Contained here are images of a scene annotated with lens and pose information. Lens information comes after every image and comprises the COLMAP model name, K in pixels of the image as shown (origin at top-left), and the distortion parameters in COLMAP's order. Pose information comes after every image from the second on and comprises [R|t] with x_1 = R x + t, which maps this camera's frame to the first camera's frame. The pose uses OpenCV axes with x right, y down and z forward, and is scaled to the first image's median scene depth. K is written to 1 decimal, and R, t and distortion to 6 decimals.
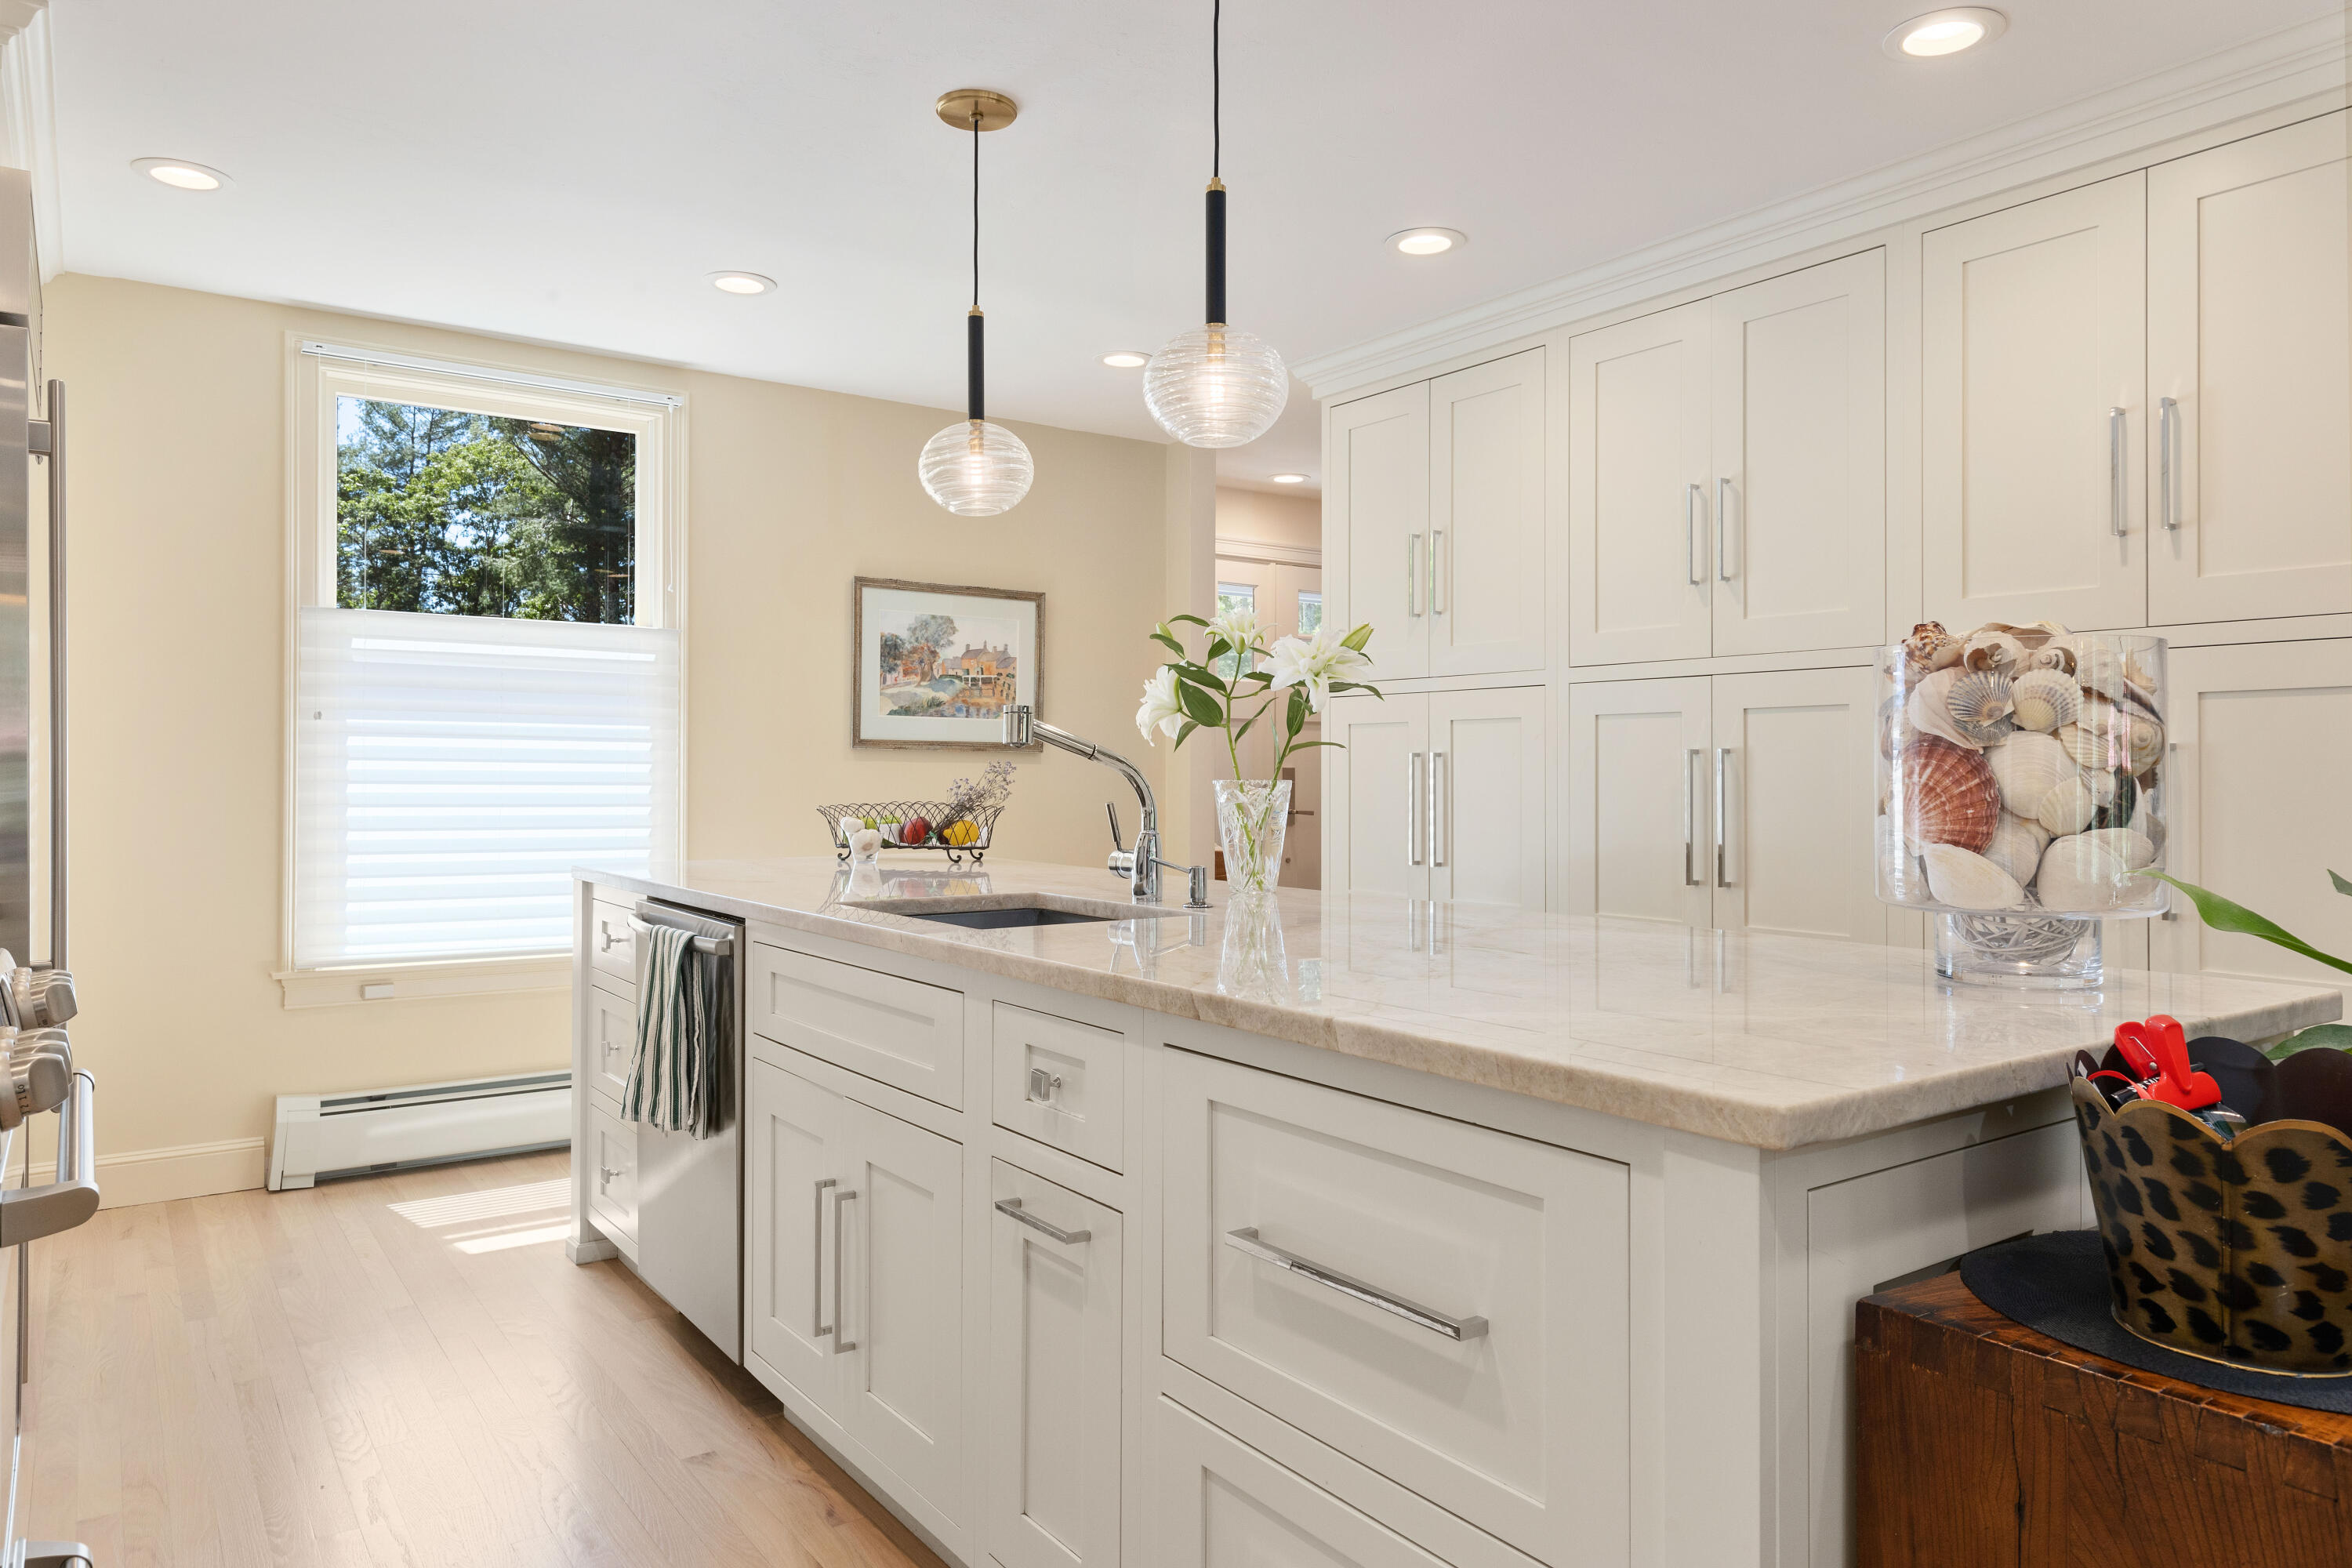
lens RADIAL K [[1513.3, 0, 1176.0], [0, 1513.3, 784.0], [0, 0, 1]] dist [-0.004648, -0.000987]
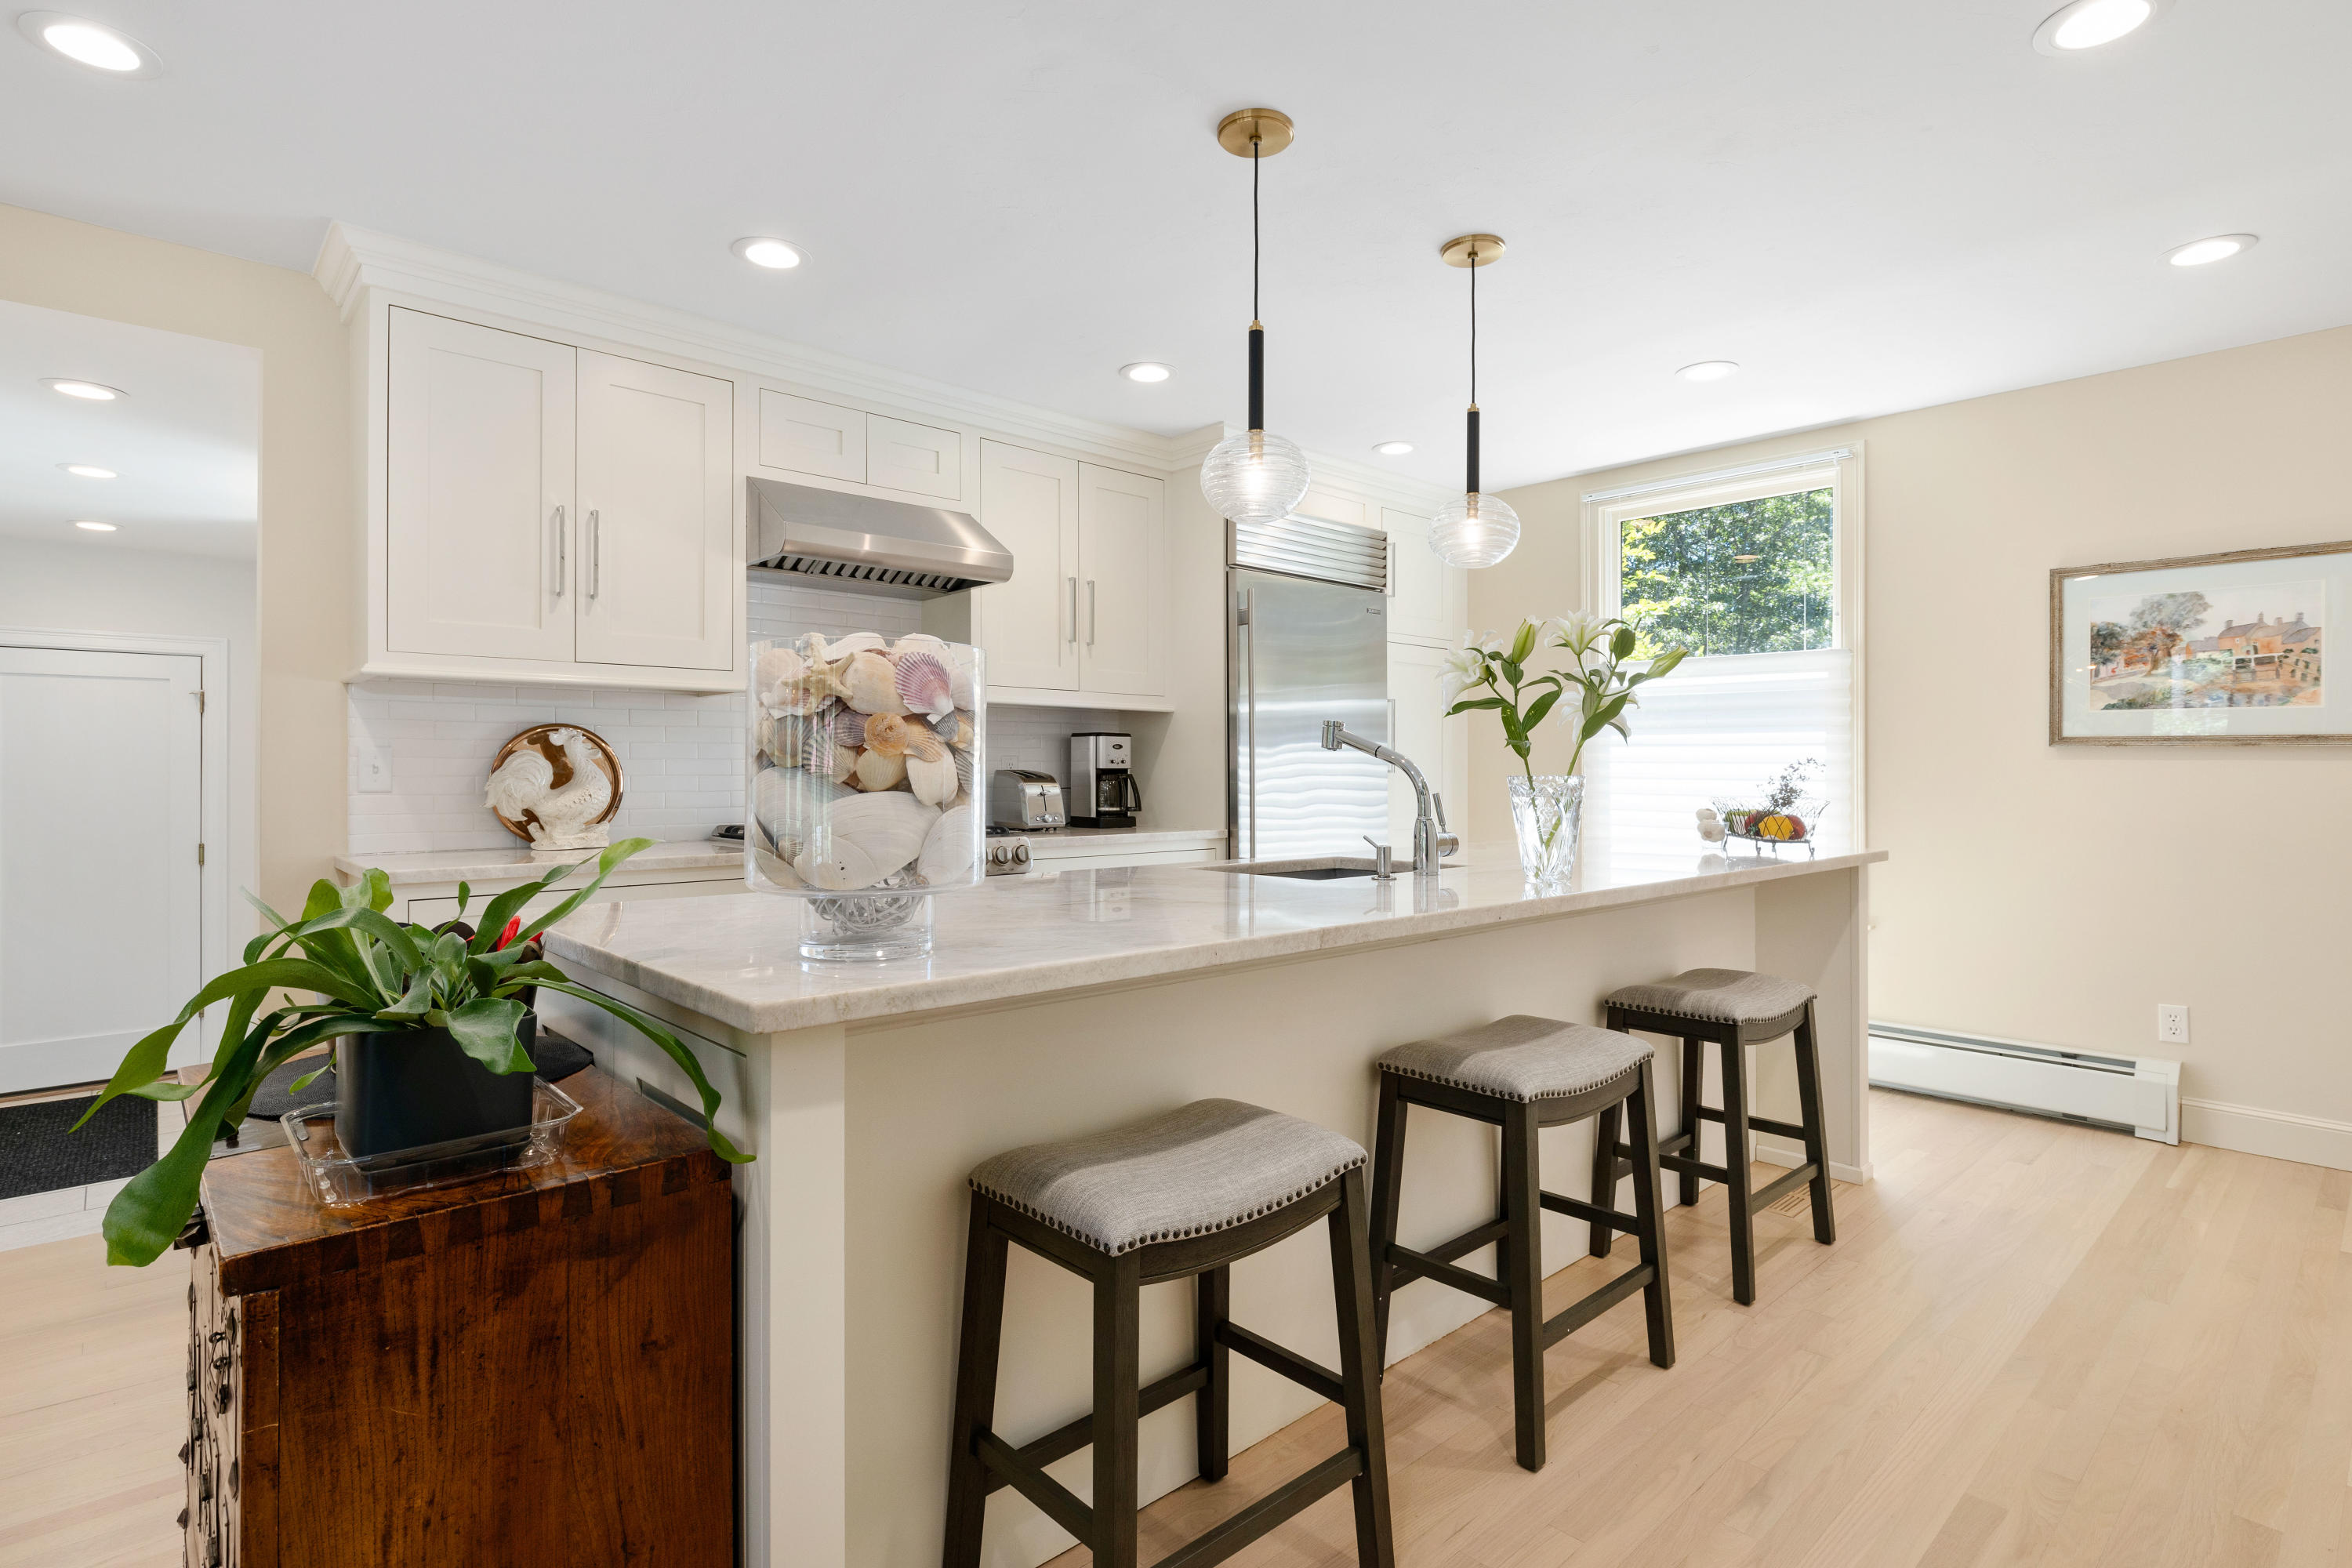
lens RADIAL K [[1161.2, 0, 1182.6], [0, 1161.2, 765.6], [0, 0, 1]] dist [-0.001366, 0.000808]
pose [[0.141654, -0.007031, -0.989891, 0.432693], [-0.008873, 0.999926, -0.008372, -0.000241], [0.989876, 0.009969, 0.141581, 0.335249]]
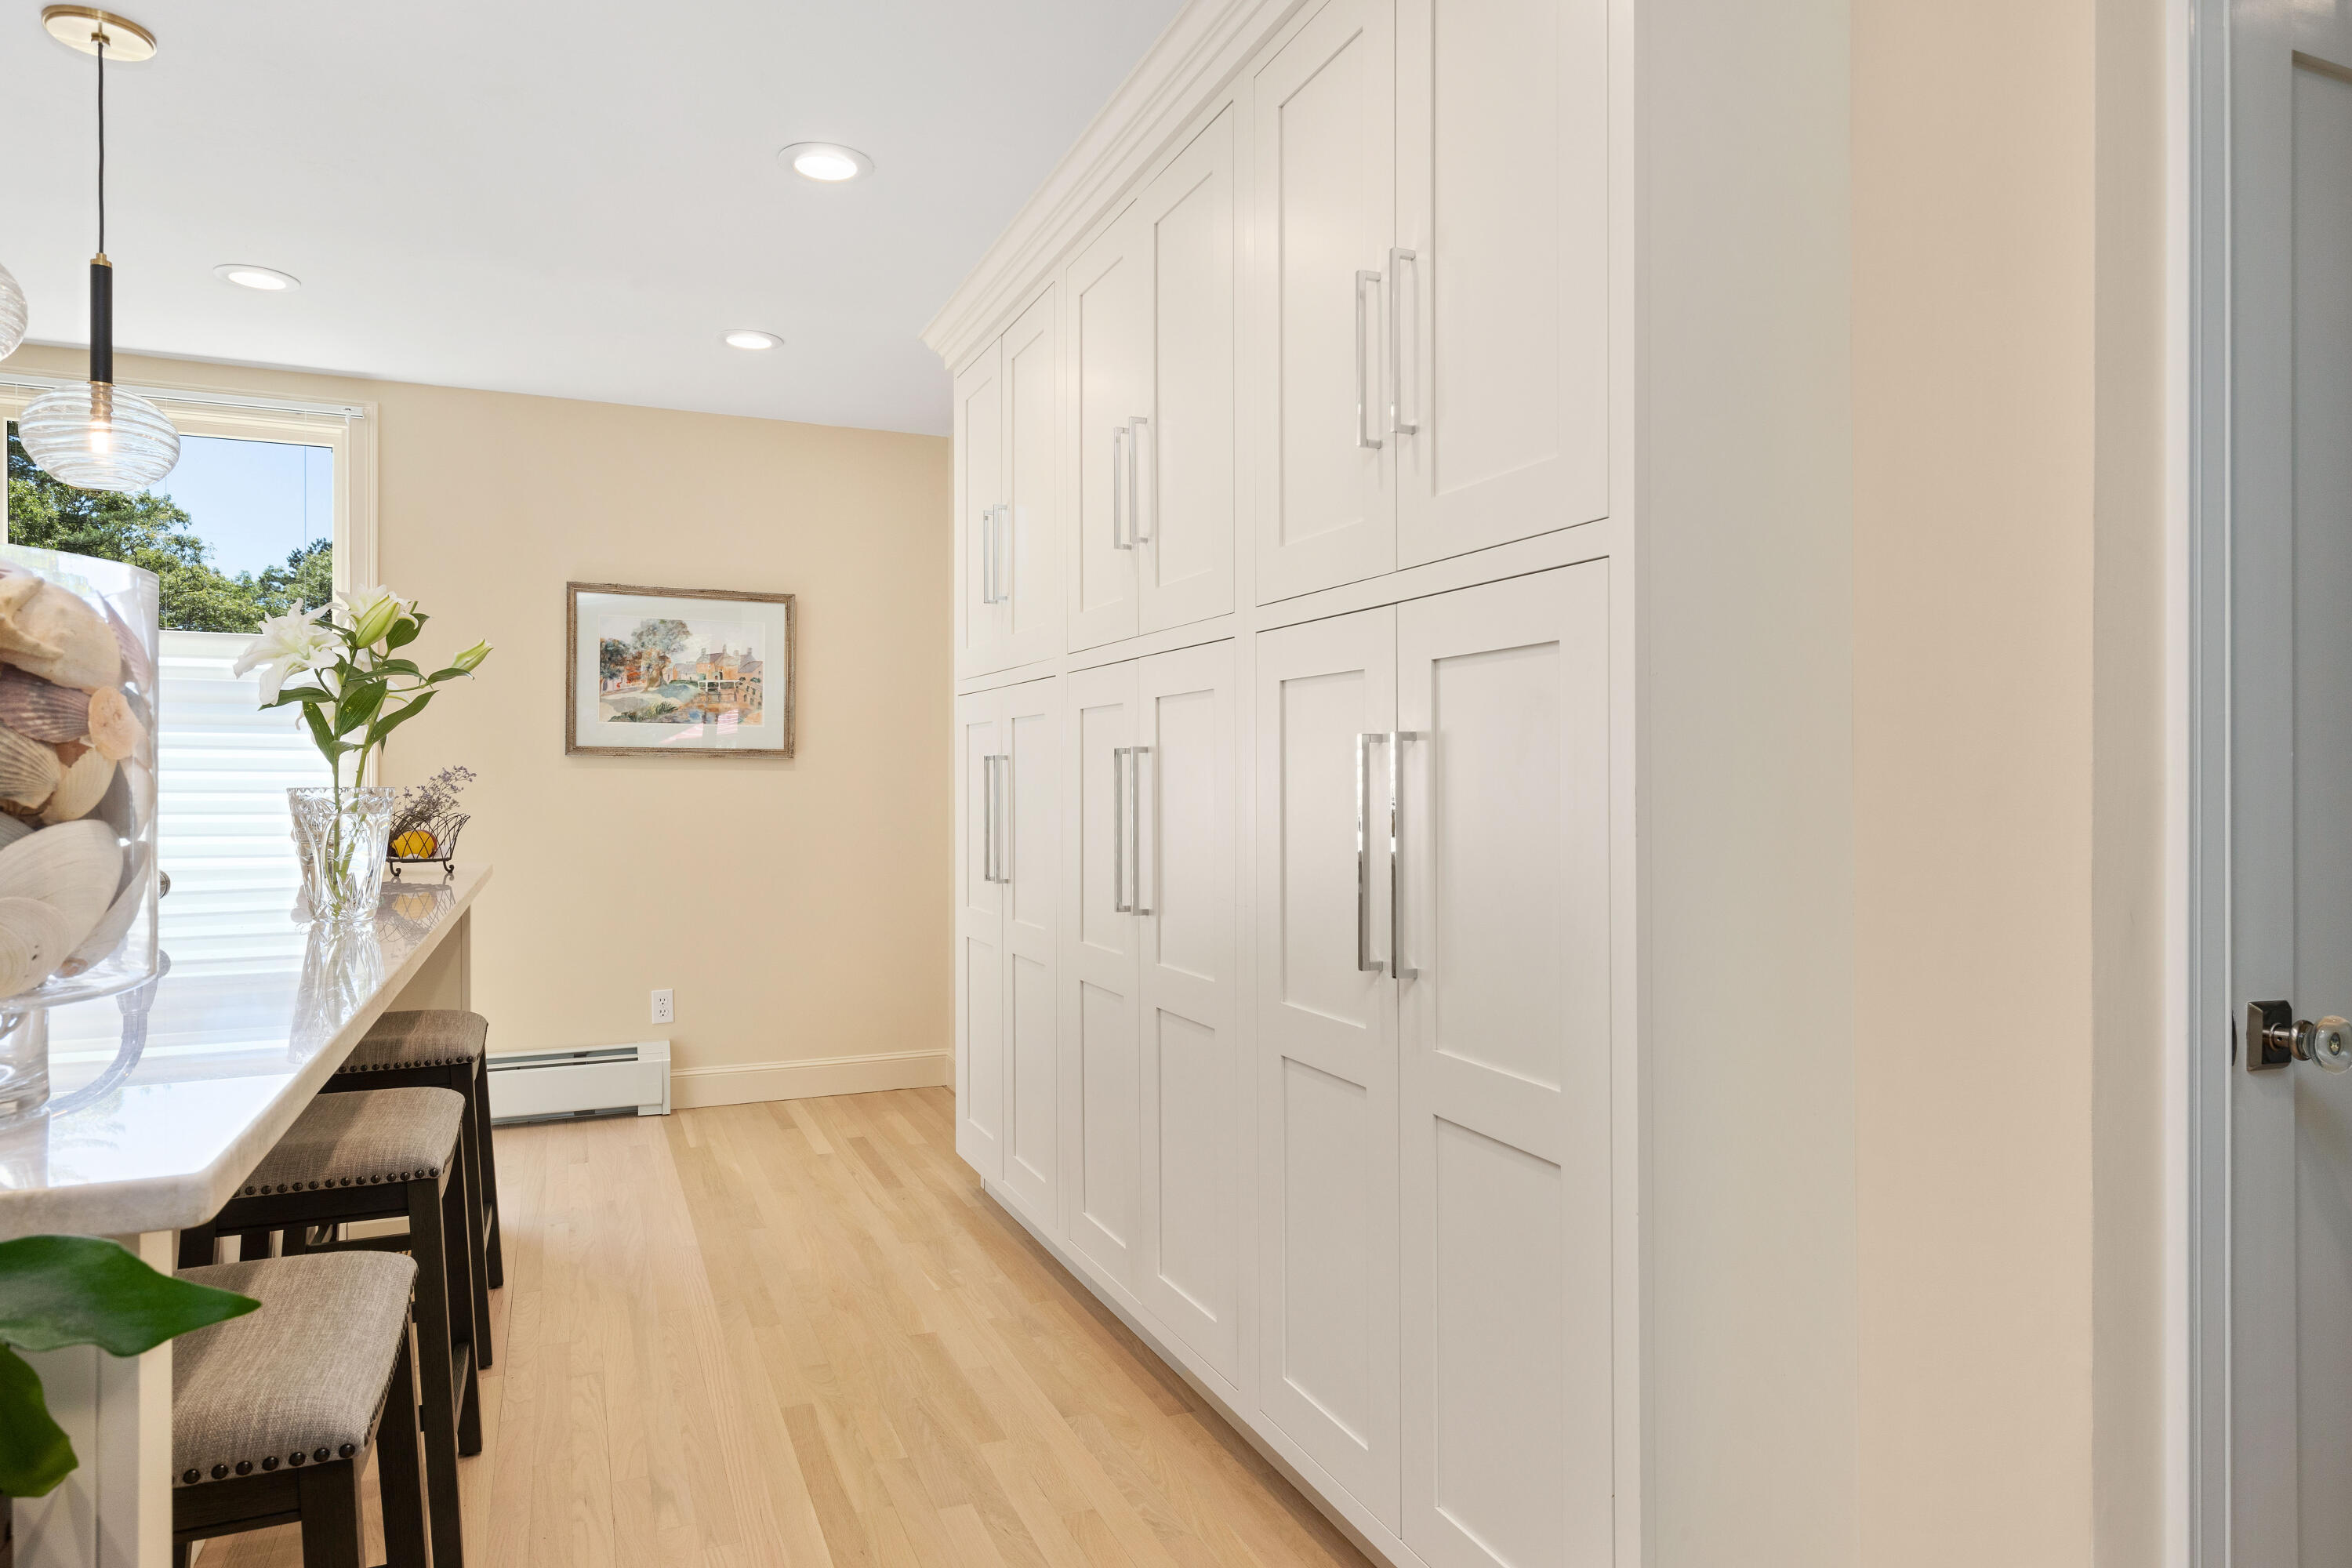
lens RADIAL K [[1414.5, 0, 1176.0], [0, 1414.5, 784.0], [0, 0, 1]] dist [0.016657, 0.001200]
pose [[0.980112, -0.003594, -0.198413, 0.351474], [0.002709, 0.999985, -0.004734, 0.000485], [0.198427, 0.004103, 0.980107, 0.165896]]
